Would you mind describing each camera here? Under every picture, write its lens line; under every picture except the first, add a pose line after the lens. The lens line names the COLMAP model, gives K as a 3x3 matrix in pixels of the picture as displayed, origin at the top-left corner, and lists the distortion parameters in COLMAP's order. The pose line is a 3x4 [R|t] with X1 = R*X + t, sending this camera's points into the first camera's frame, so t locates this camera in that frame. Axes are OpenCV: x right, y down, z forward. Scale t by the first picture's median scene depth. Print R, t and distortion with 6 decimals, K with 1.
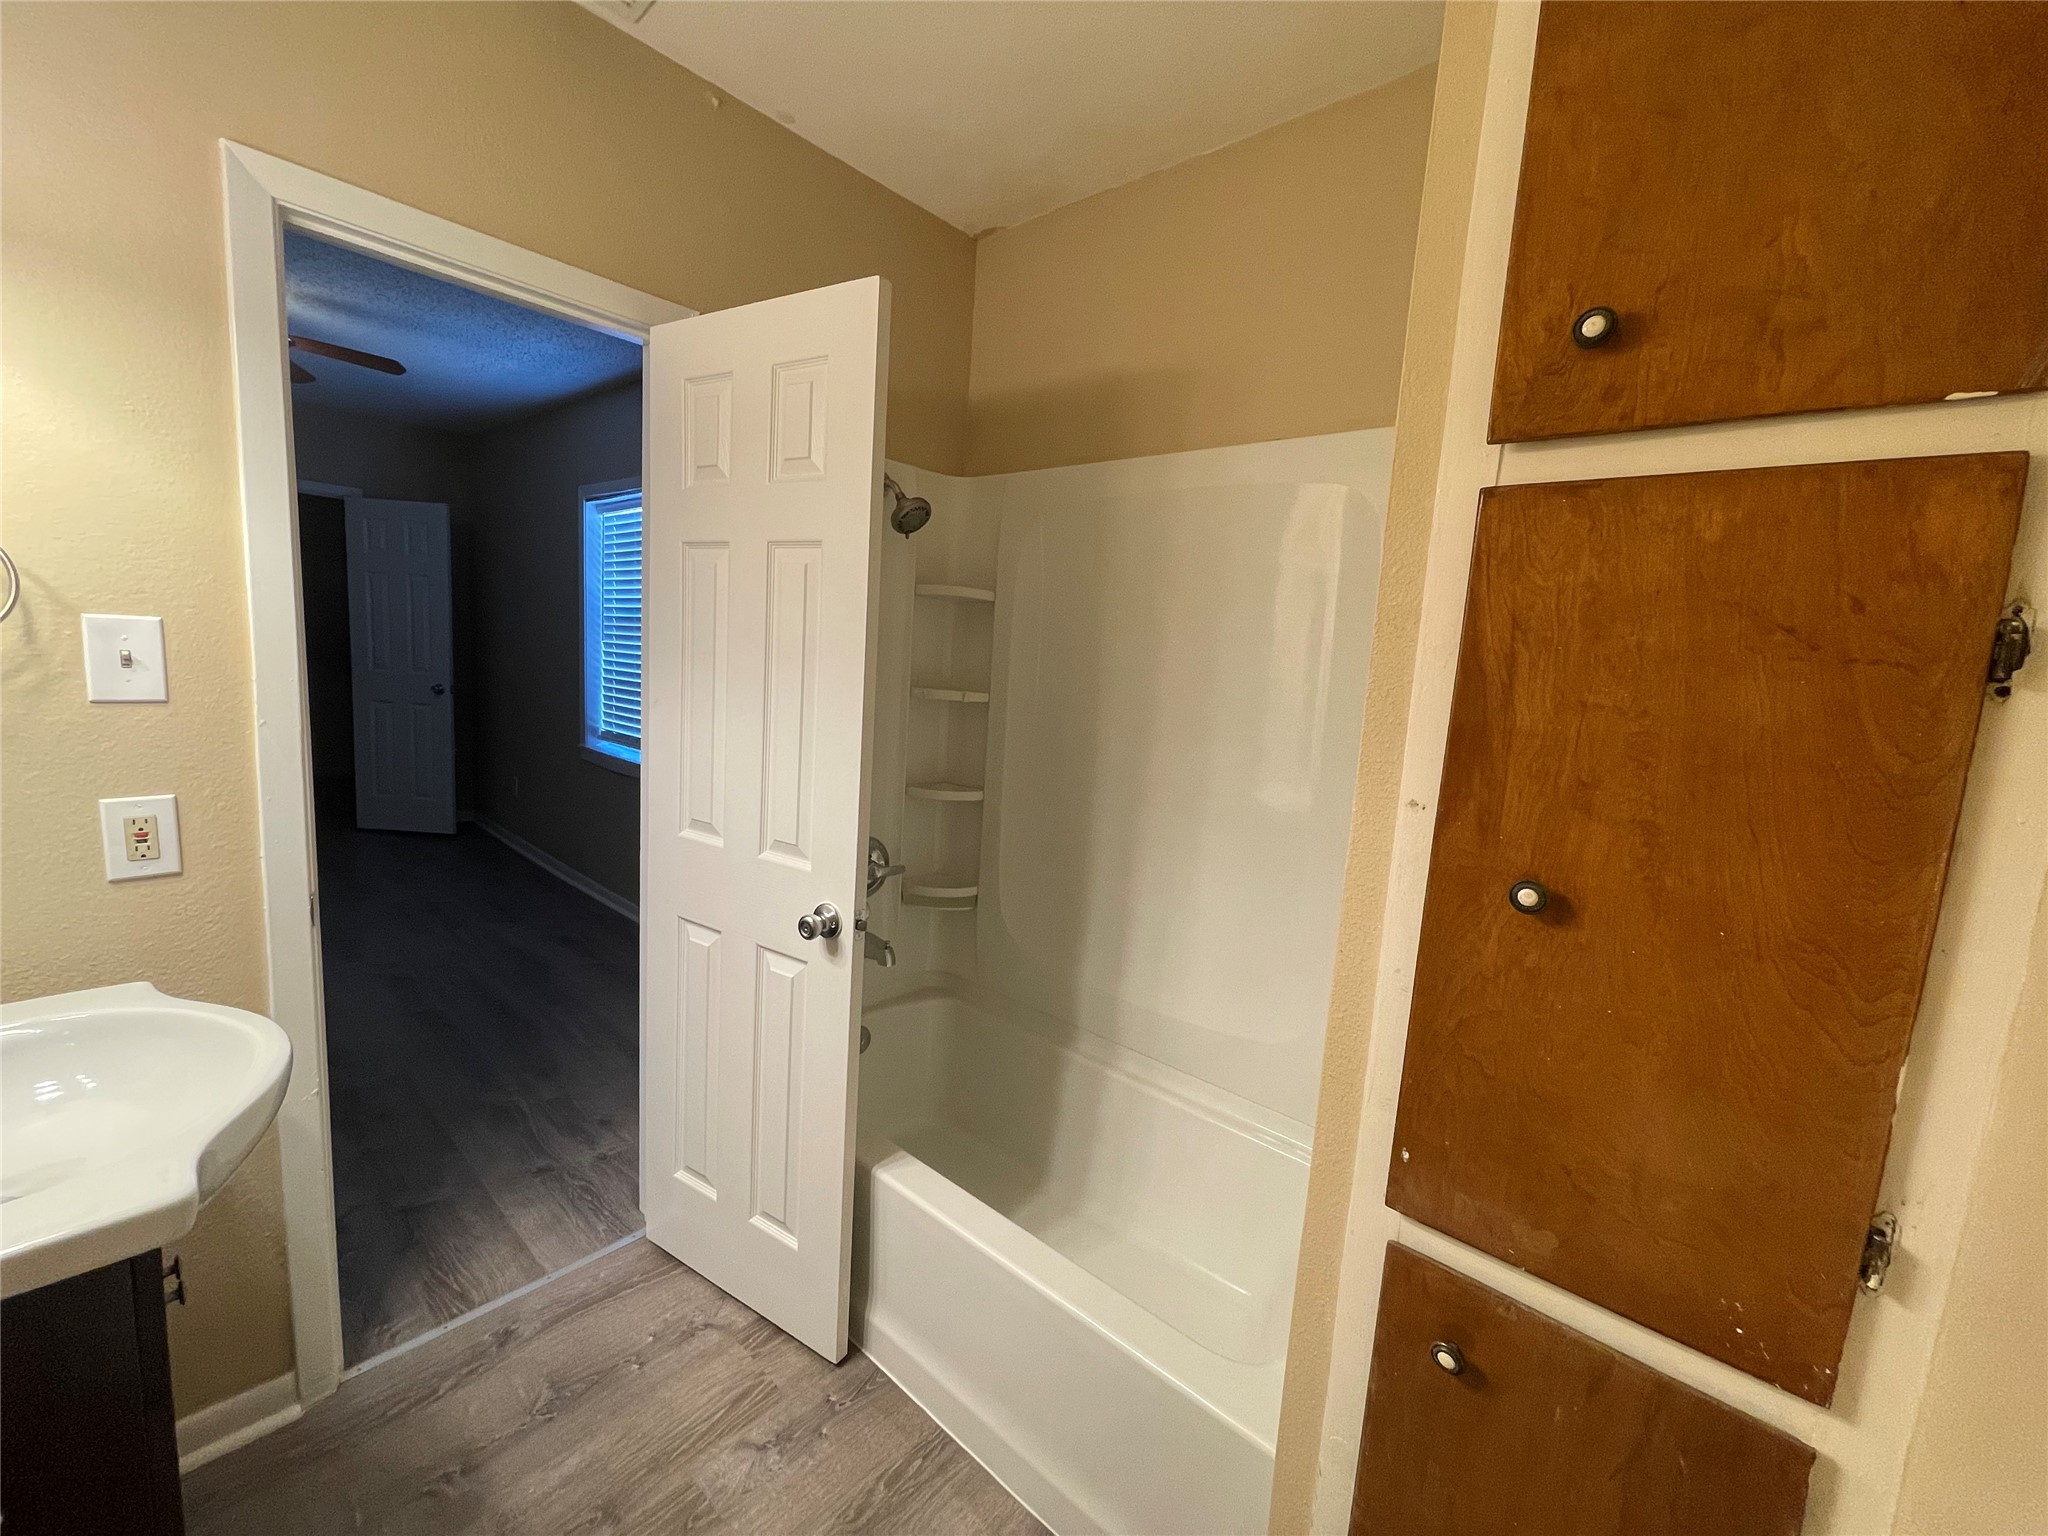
lens RADIAL K [[831.0, 0, 1023.0], [0, 831.0, 767.8], [0, 0, 1]] dist [-0.000406, 0.000955]
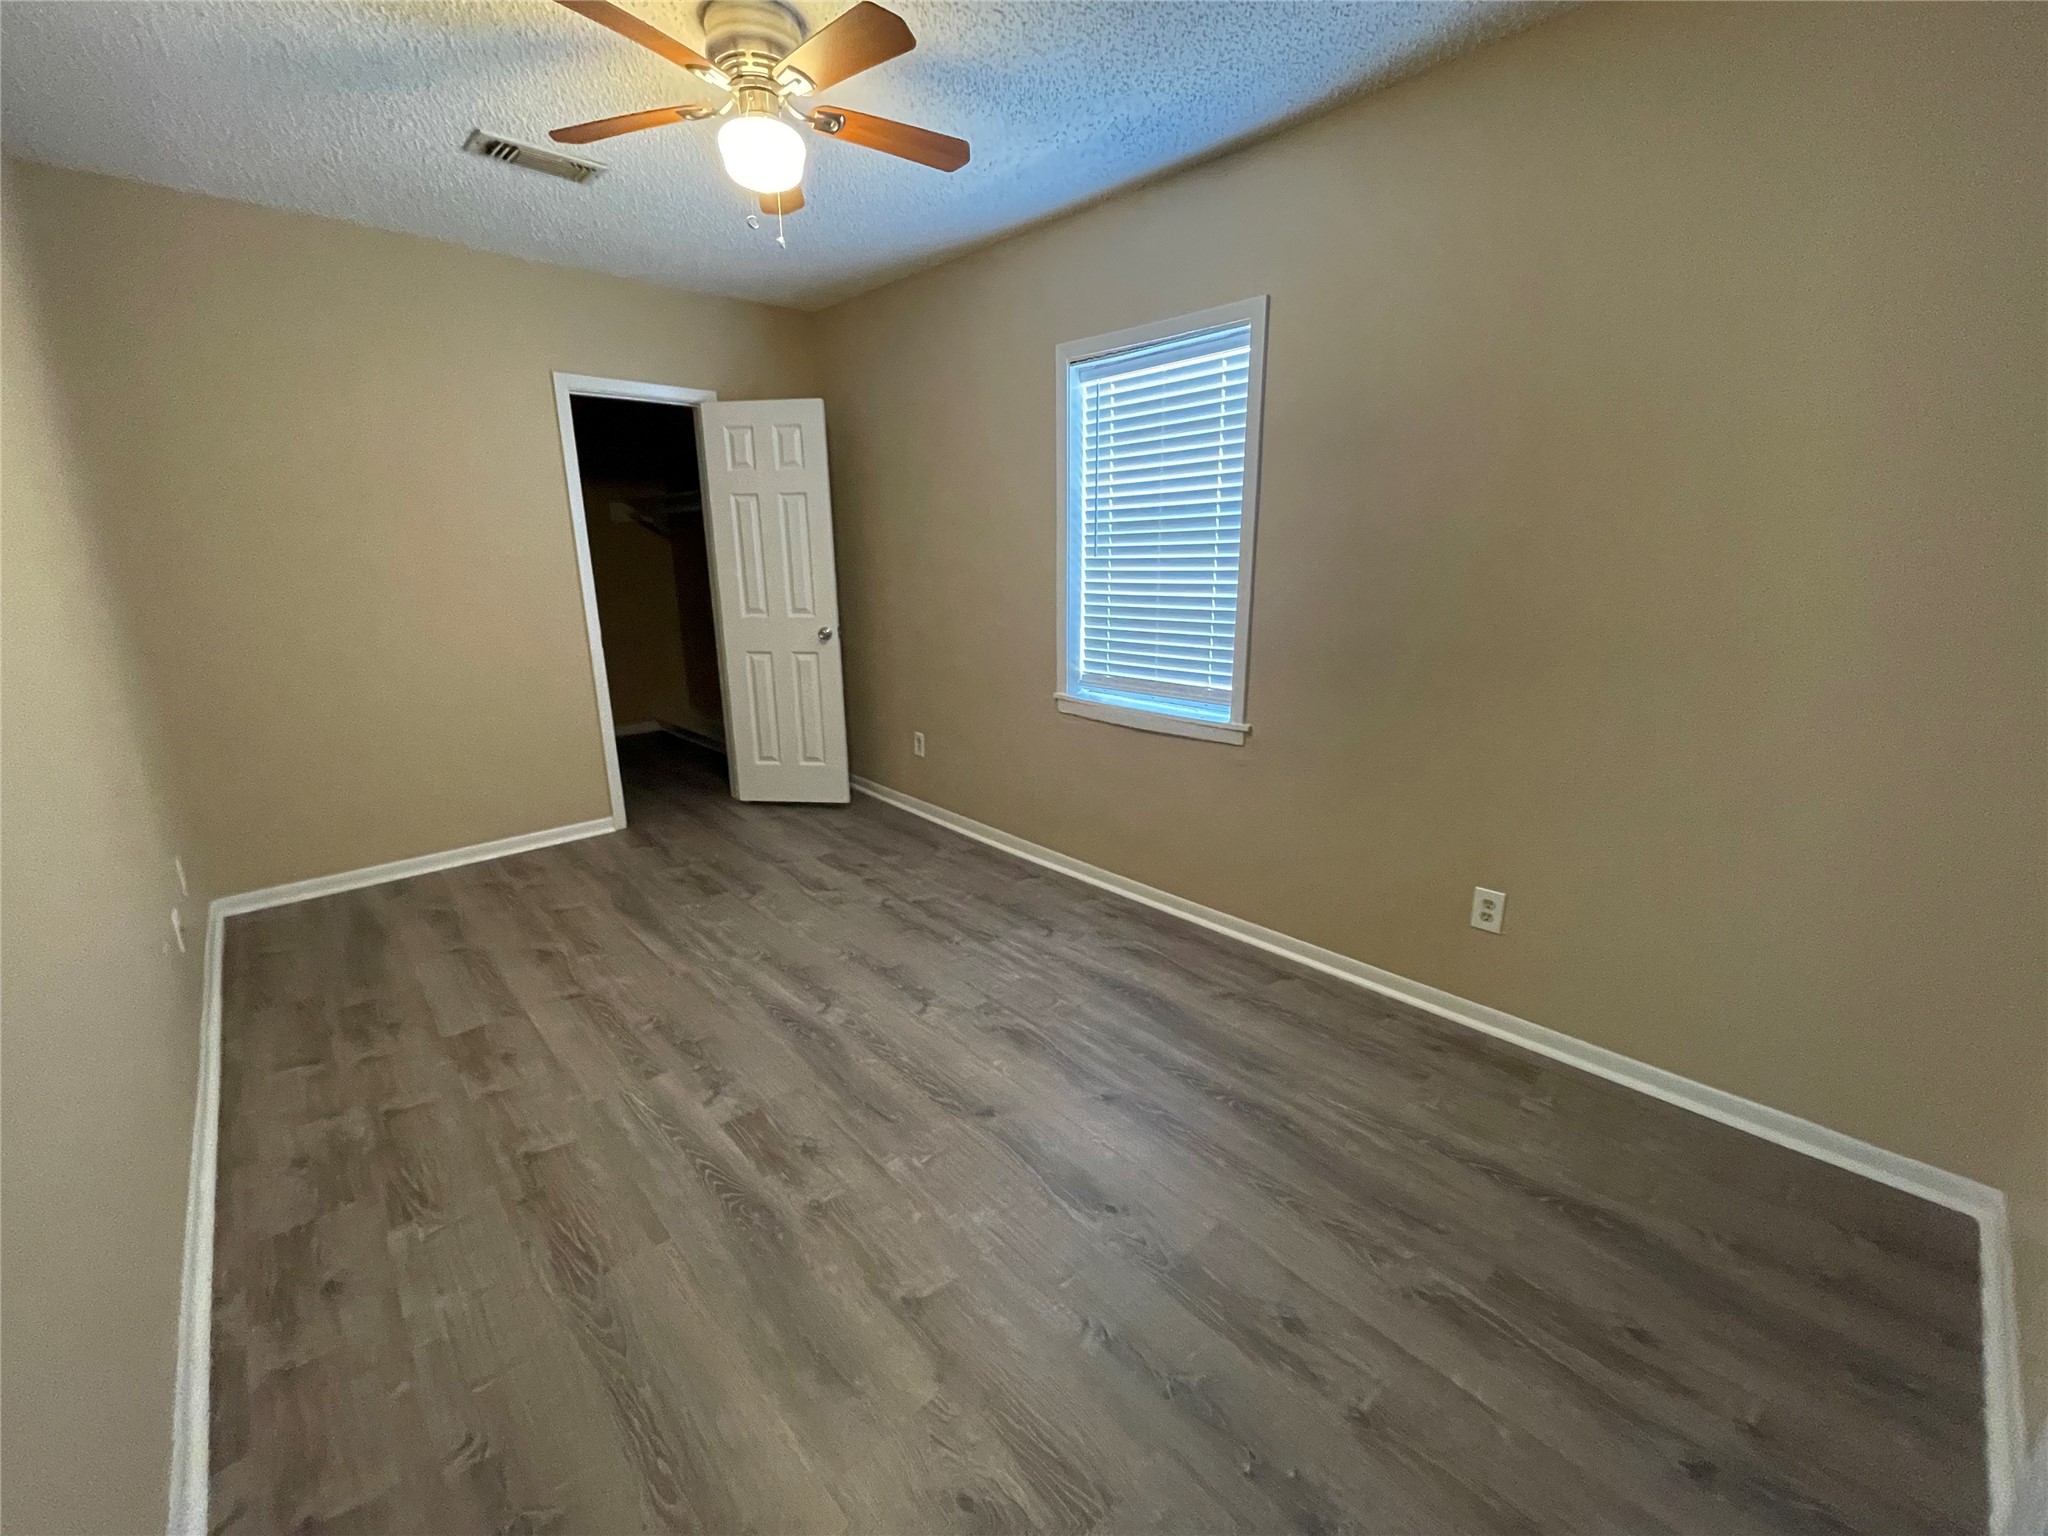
lens RADIAL K [[831.0, 0, 1013.5], [0, 831.0, 775.4], [0, 0, 1]] dist [-0.000406, 0.000955]
pose [[0.991377, -0.046182, -0.122633, -0.479676], [0.061438, 0.990418, 0.123685, -0.051607], [0.115746, -0.130153, 0.984715, 0.209651]]
